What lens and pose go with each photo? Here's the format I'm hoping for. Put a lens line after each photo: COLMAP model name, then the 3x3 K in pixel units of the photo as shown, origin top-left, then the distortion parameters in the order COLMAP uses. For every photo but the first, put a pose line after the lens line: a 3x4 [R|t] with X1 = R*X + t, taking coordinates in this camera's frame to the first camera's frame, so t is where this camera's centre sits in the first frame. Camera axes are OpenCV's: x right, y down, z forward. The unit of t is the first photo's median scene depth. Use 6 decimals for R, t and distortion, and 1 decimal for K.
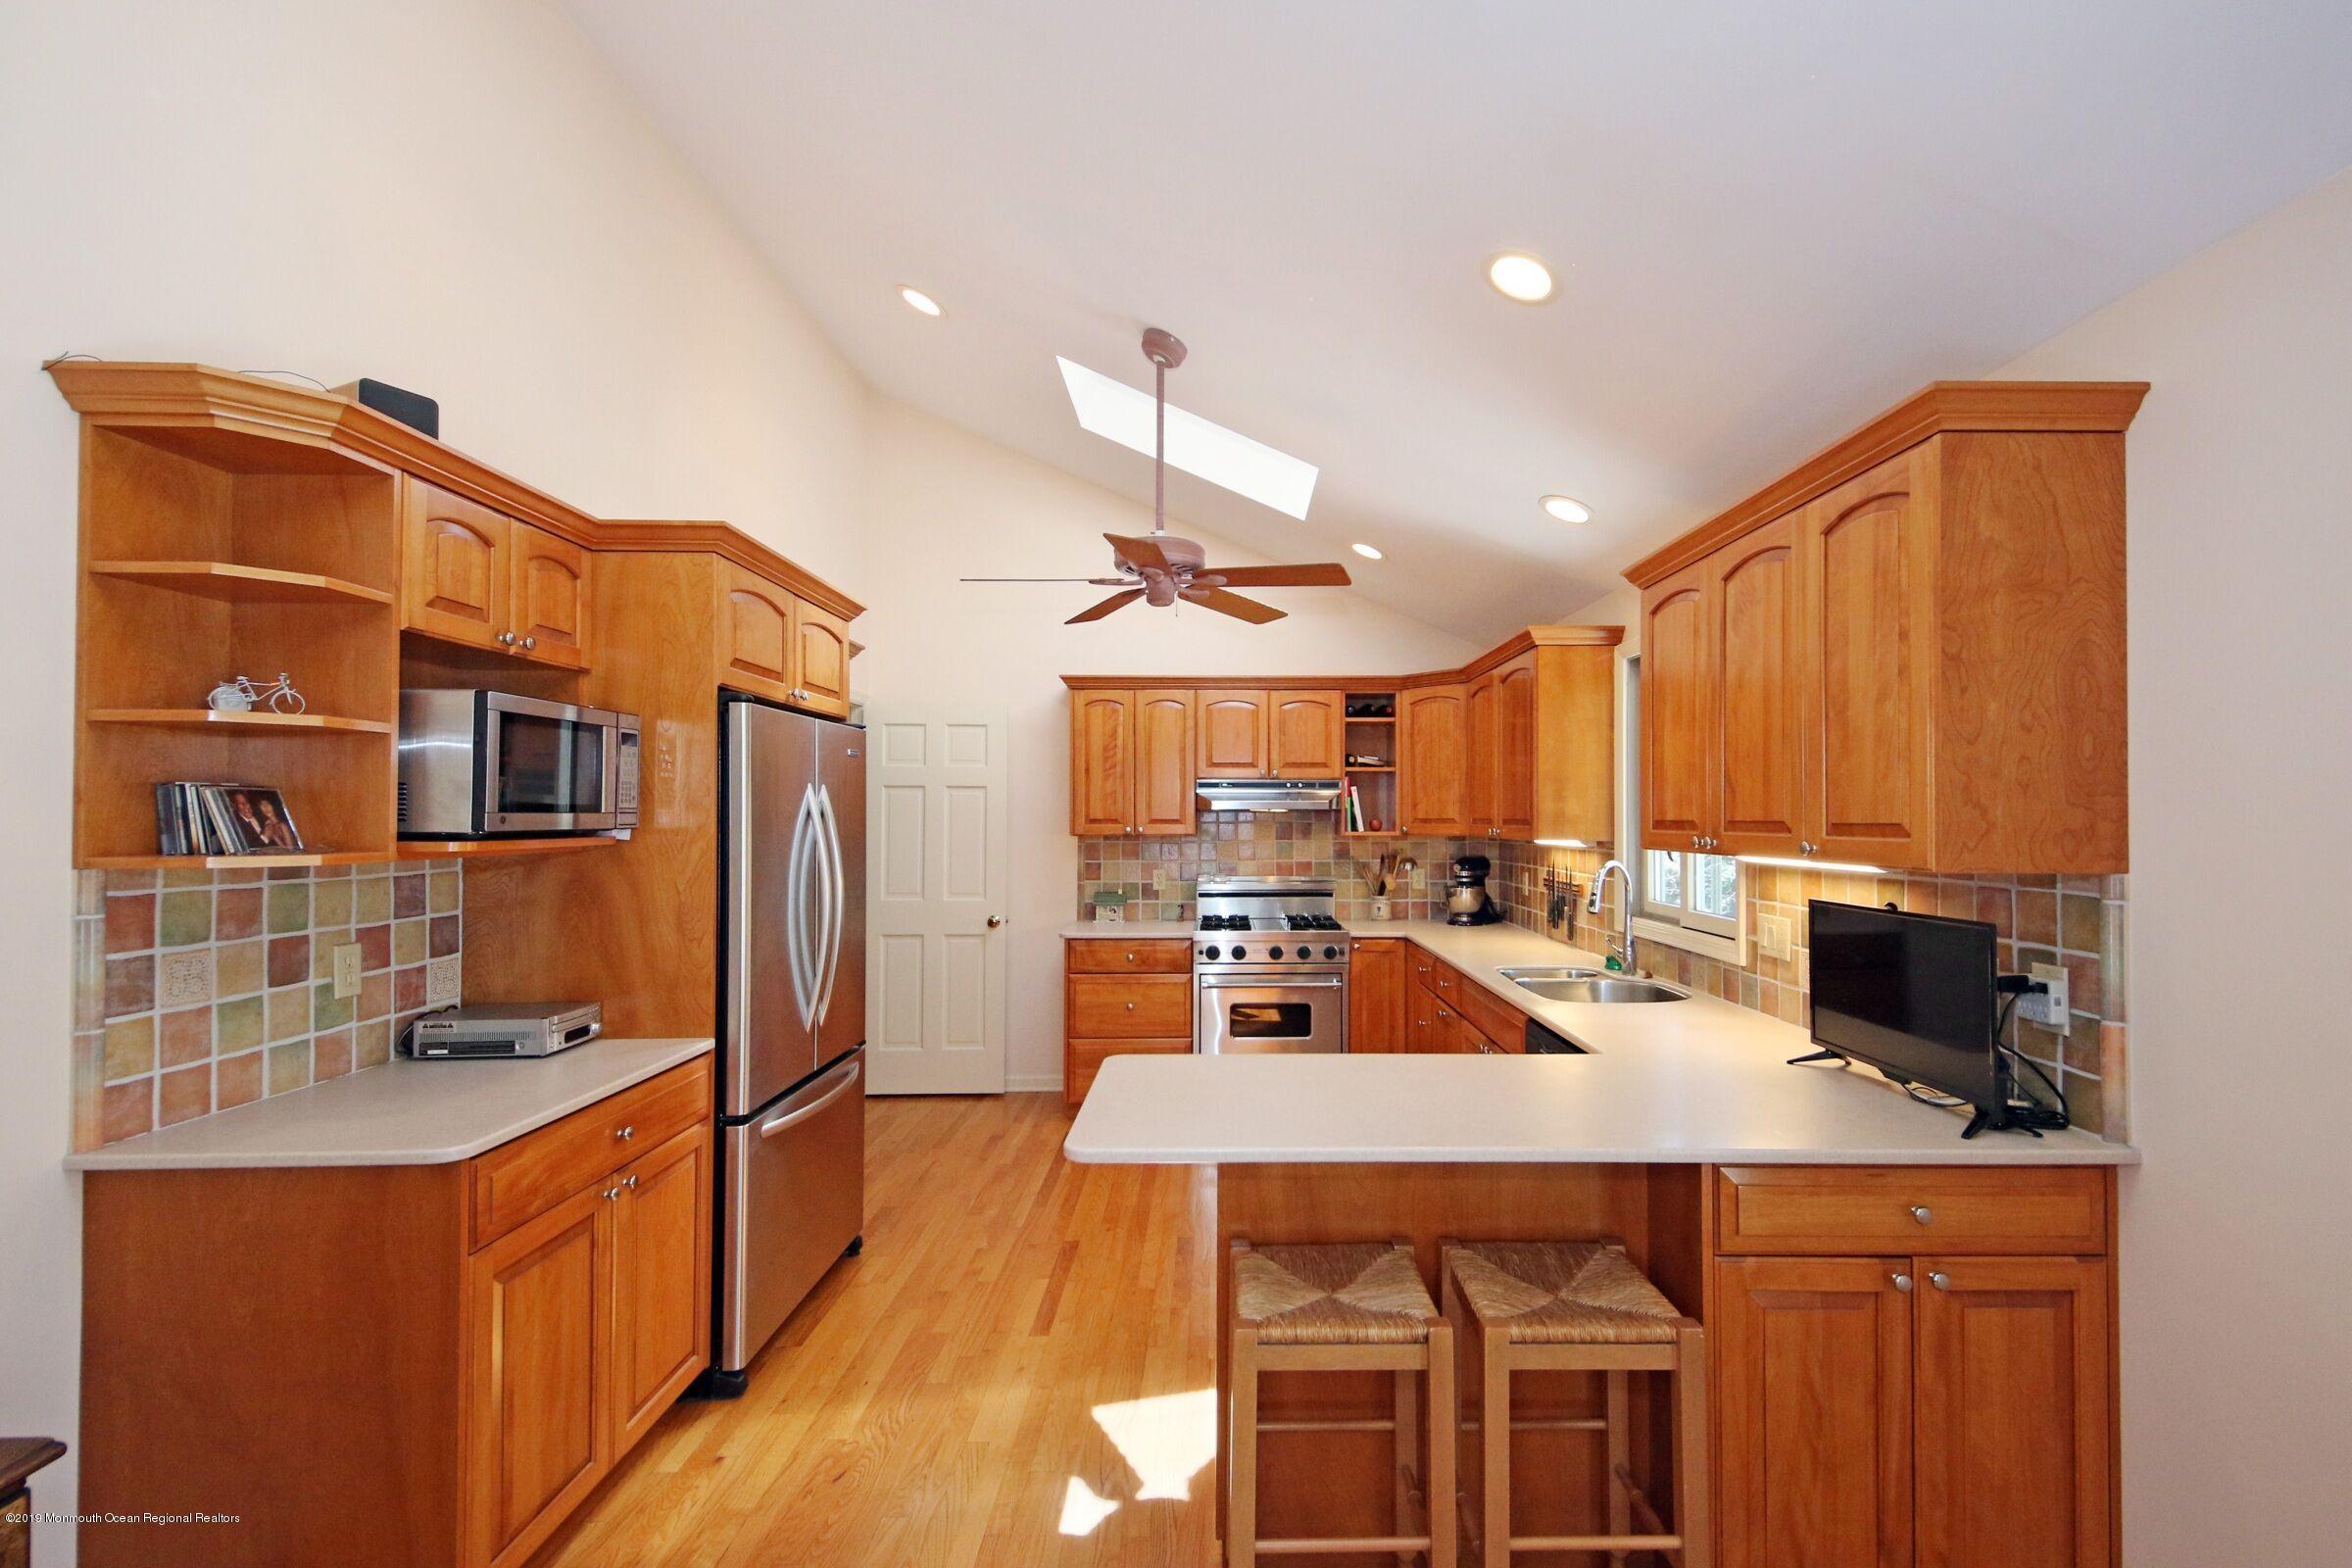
lens RADIAL K [[1037.4, 0, 1240.5], [0, 1037.4, 787.3], [0, 0, 1]] dist [0.000645, -0.000094]
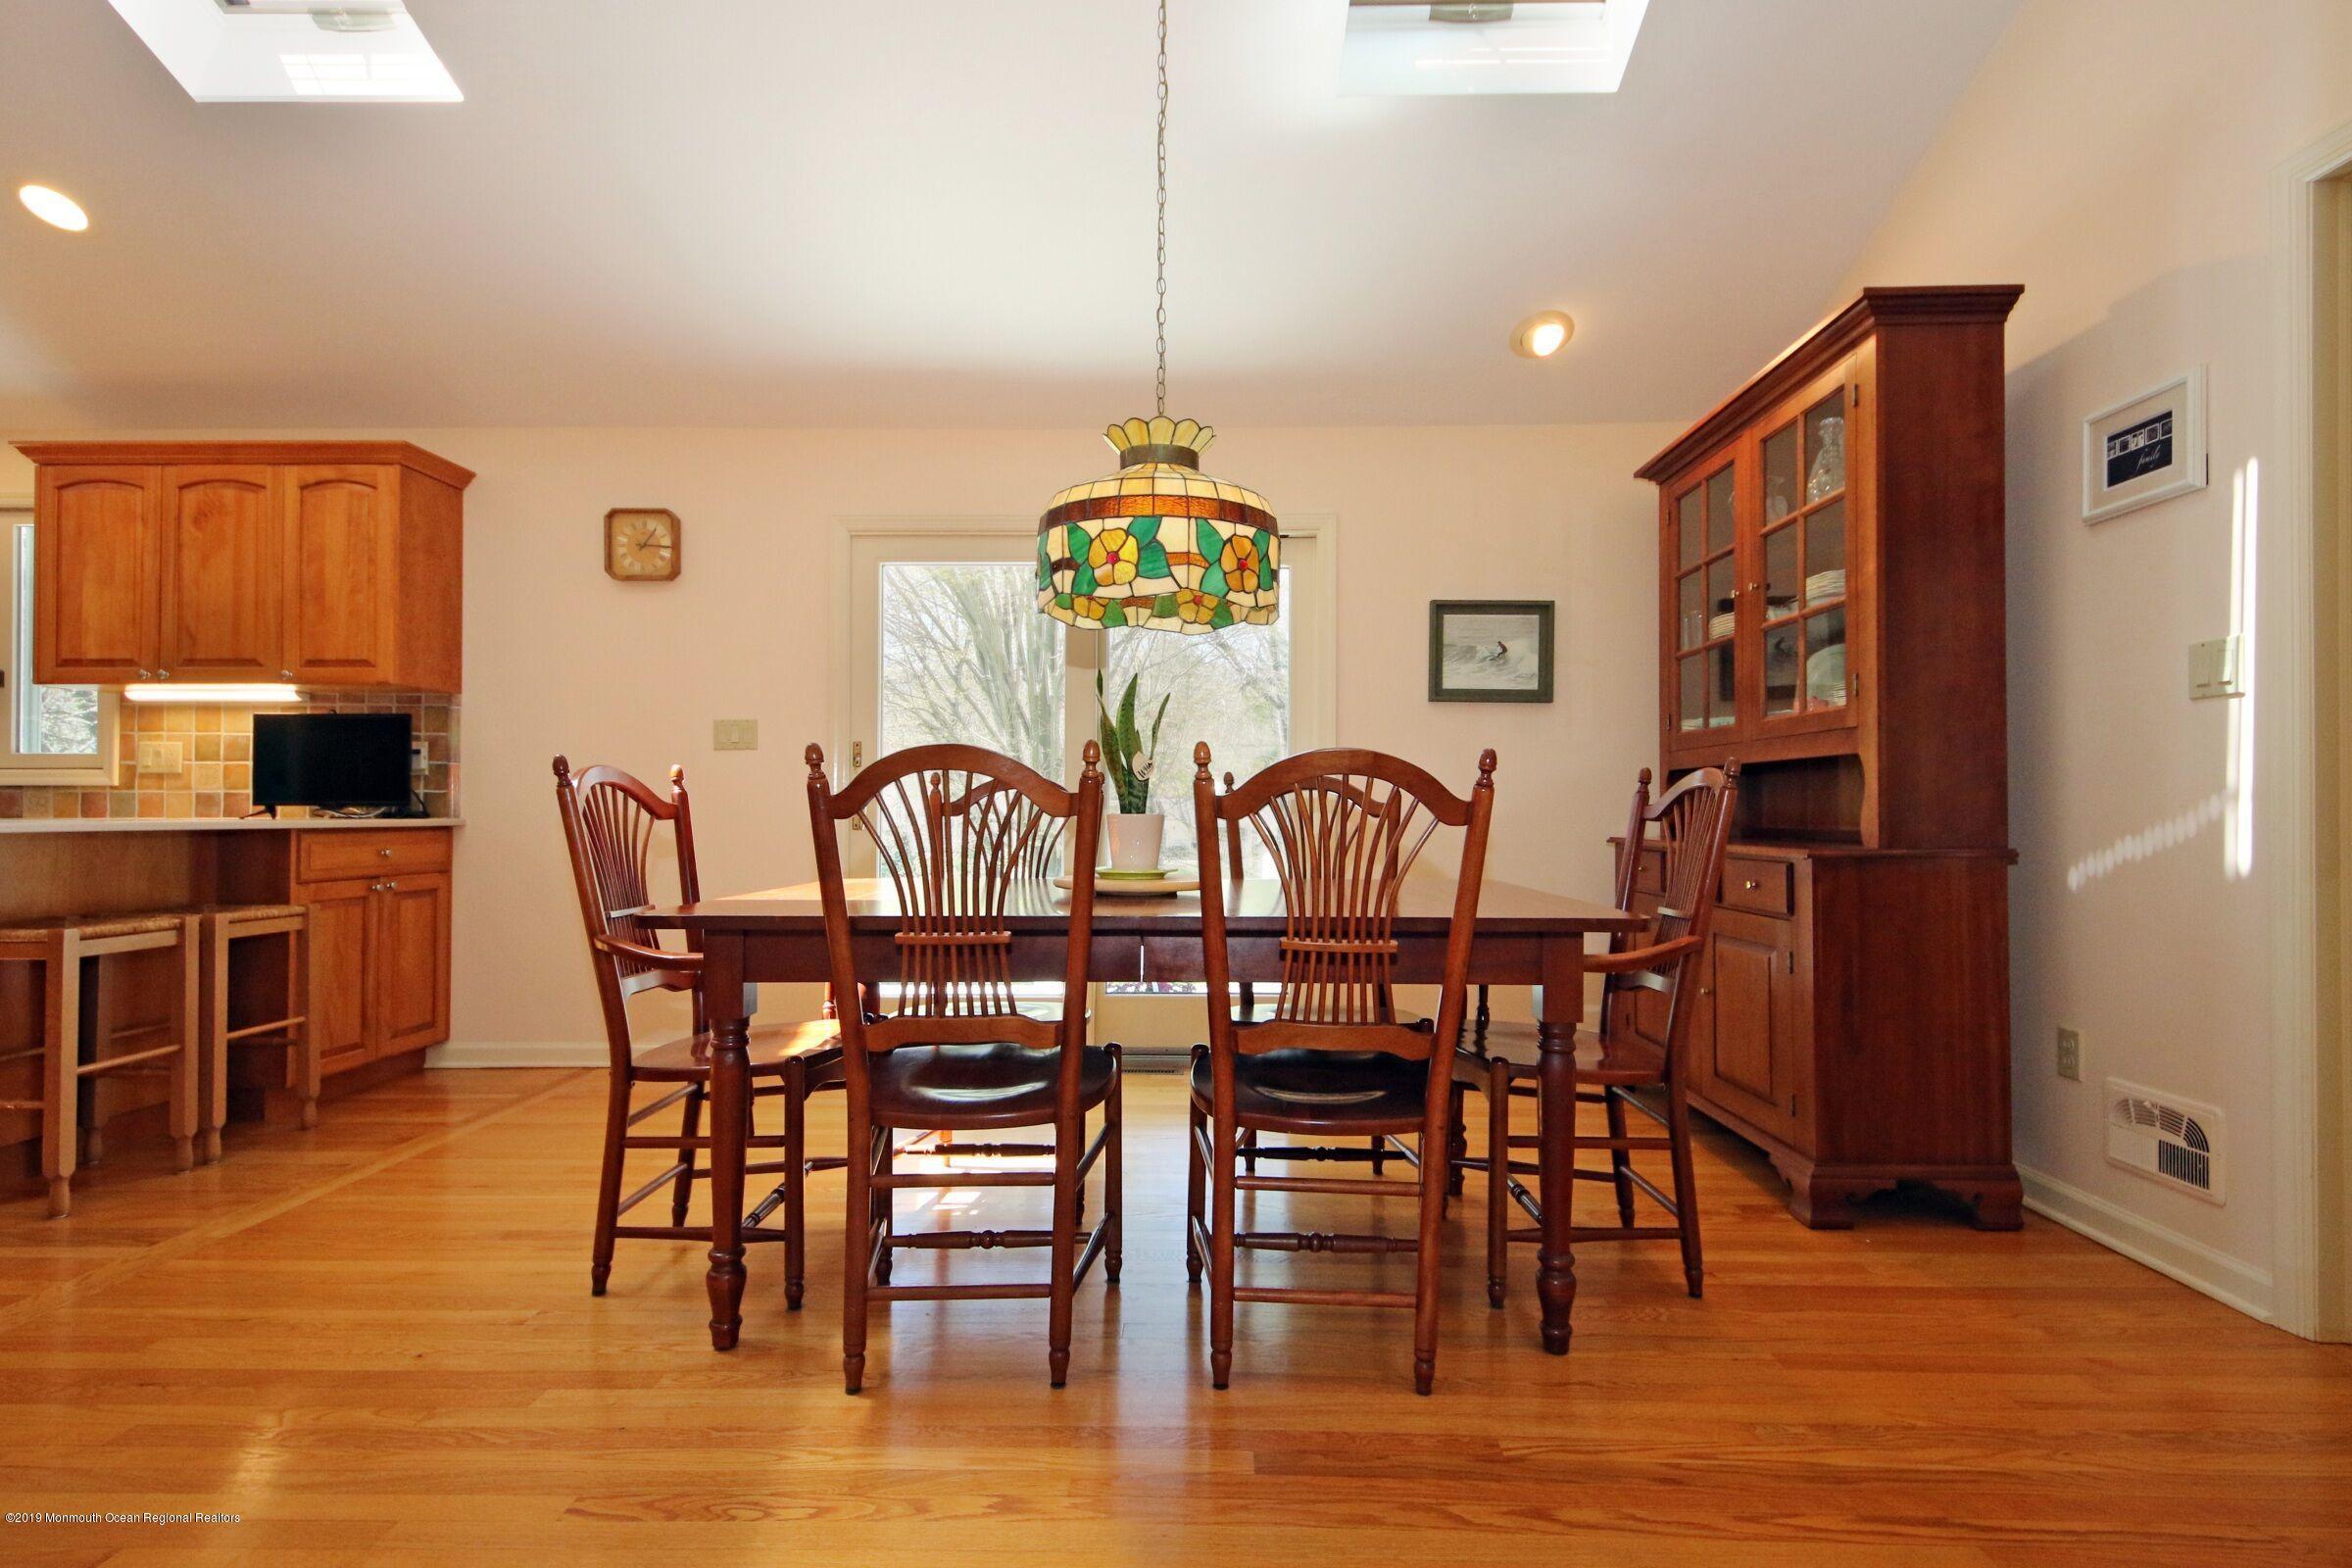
lens RADIAL K [[1126.3, 0, 1177.3], [0, 1126.3, 814.2], [0, 0, 1]] dist [0.002575, 0.000658]
pose [[0.023343, 0.007805, 0.999697, -0.521120], [-0.024382, 0.999677, -0.007235, 0.111275], [-0.999430, -0.024205, 0.023526, -0.200136]]
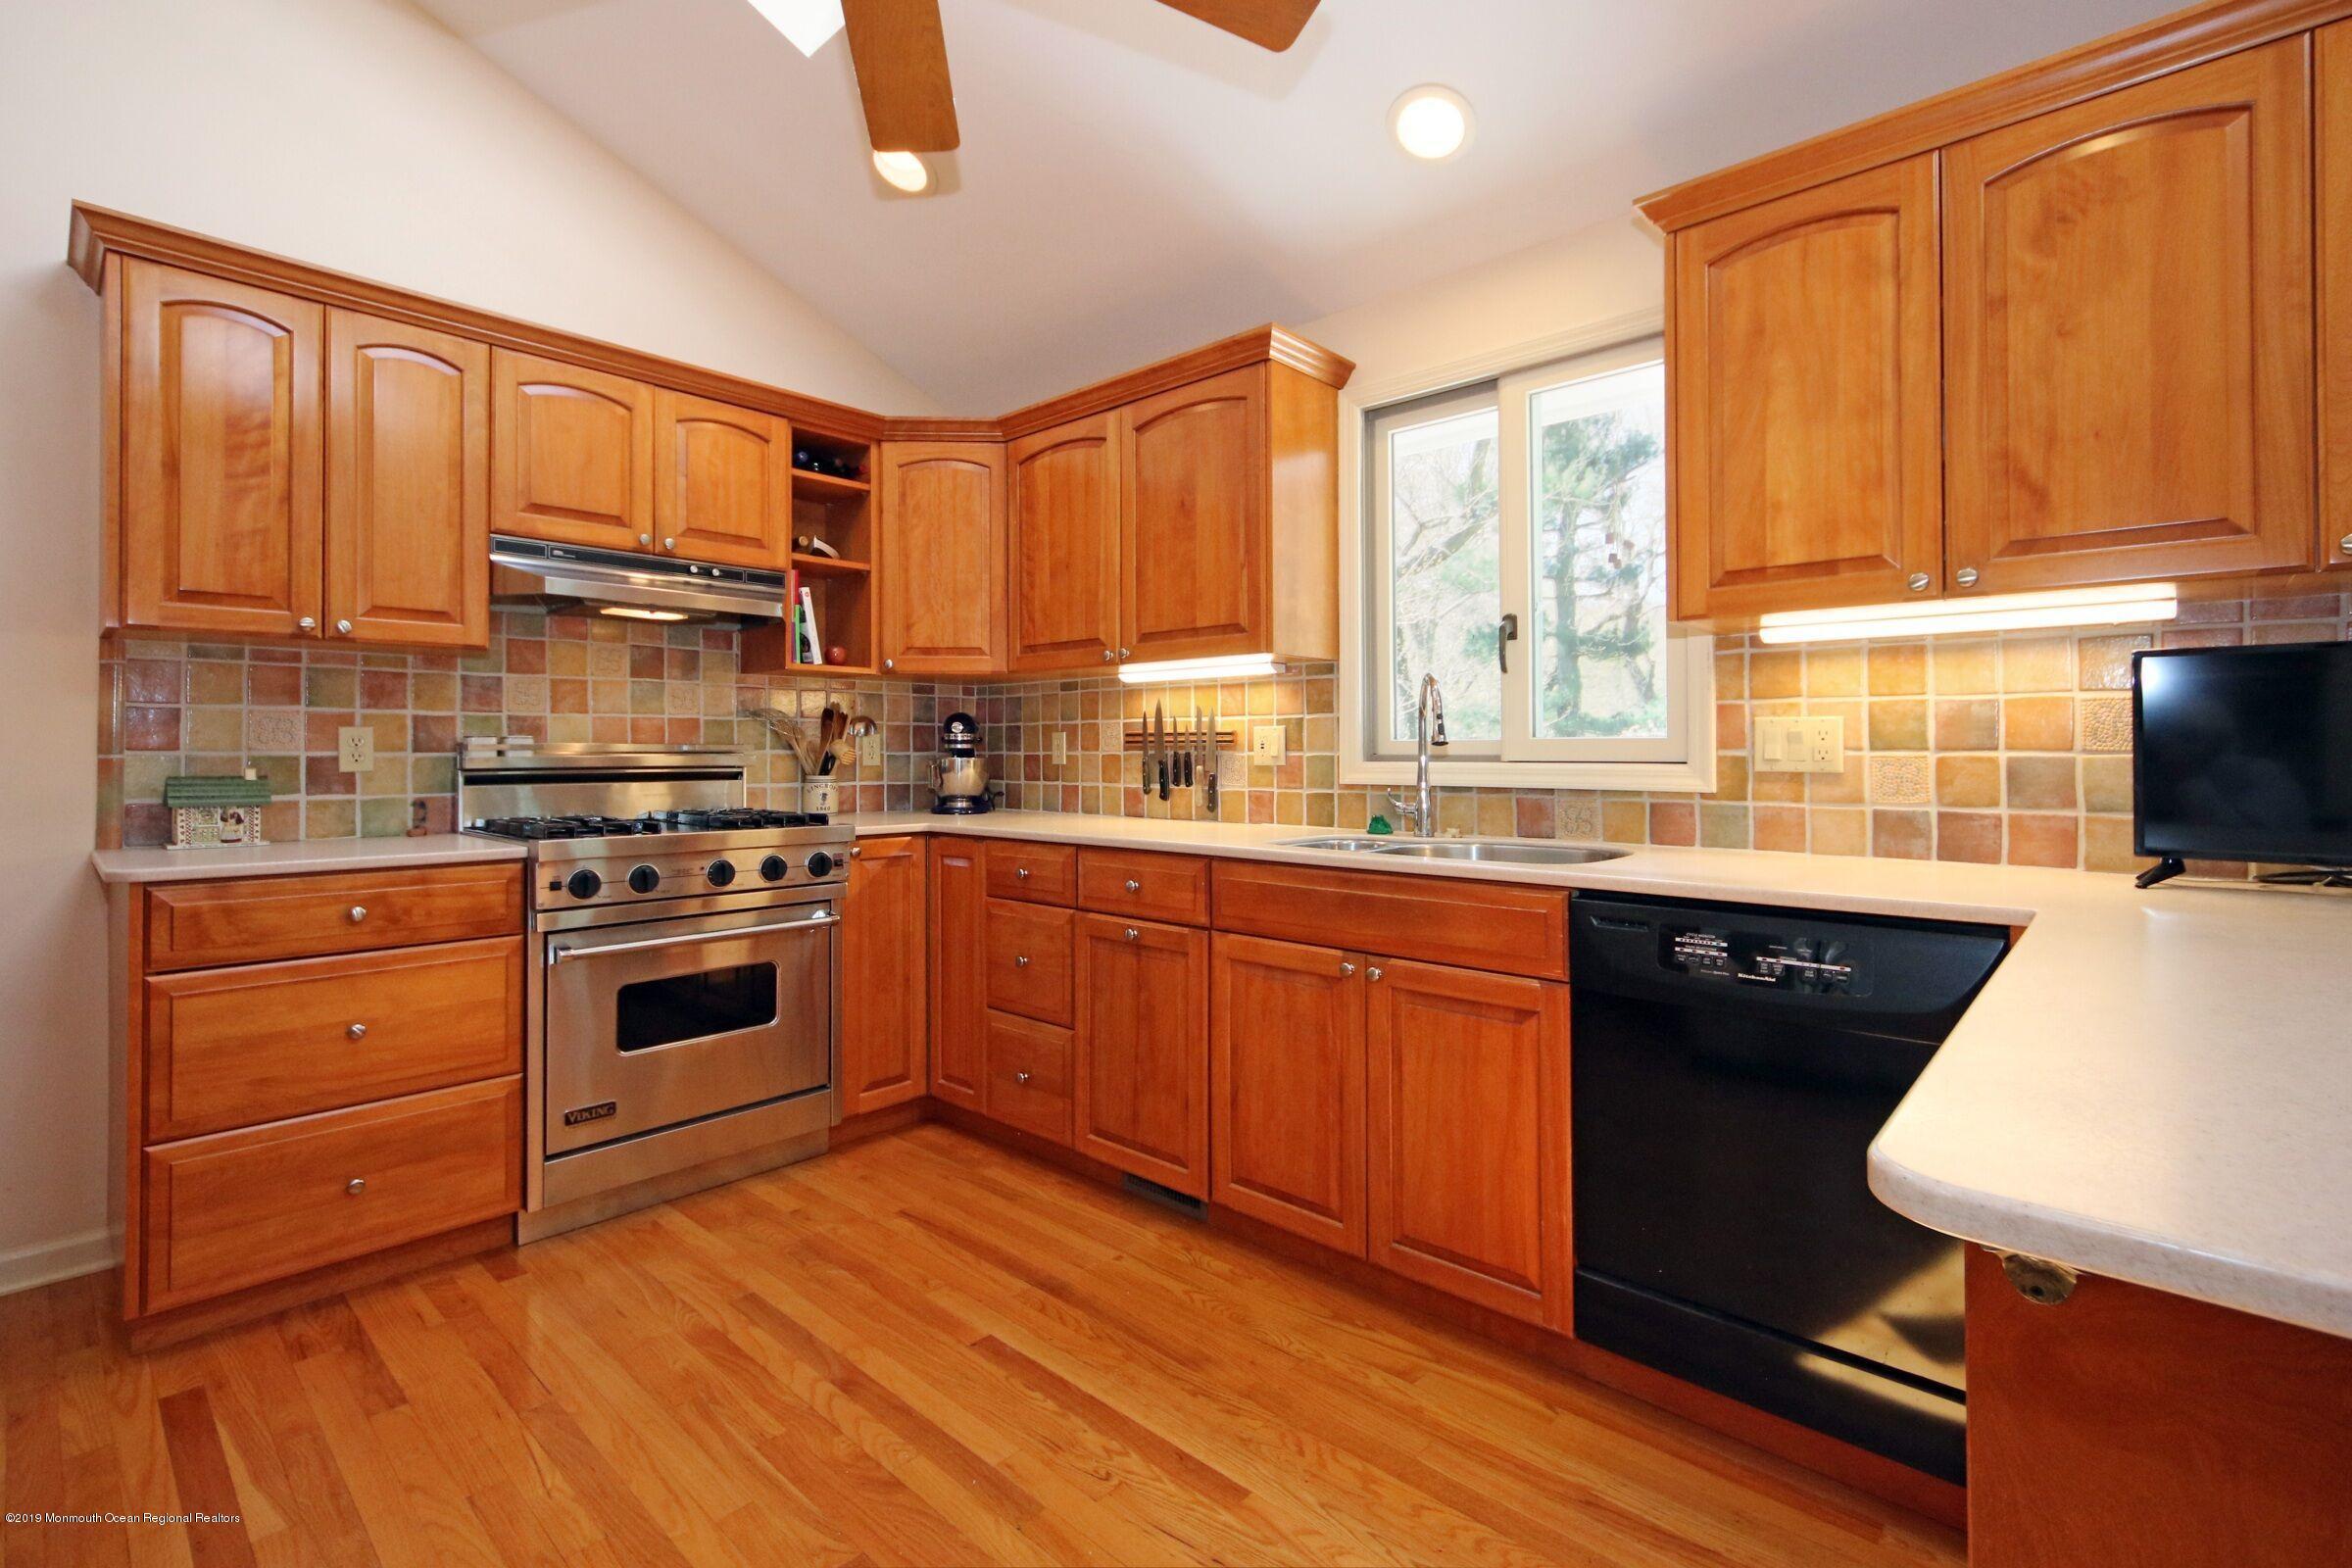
lens RADIAL K [[1033.1, 0, 1184.4], [0, 1033.1, 748.2], [0, 0, 1]] dist [0.000911, 0.000080]
pose [[0.677427, 0.006652, 0.735560, -0.187097], [-0.021926, 0.999697, 0.011153, 0.084156], [-0.735263, -0.023683, 0.677368, 0.467553]]
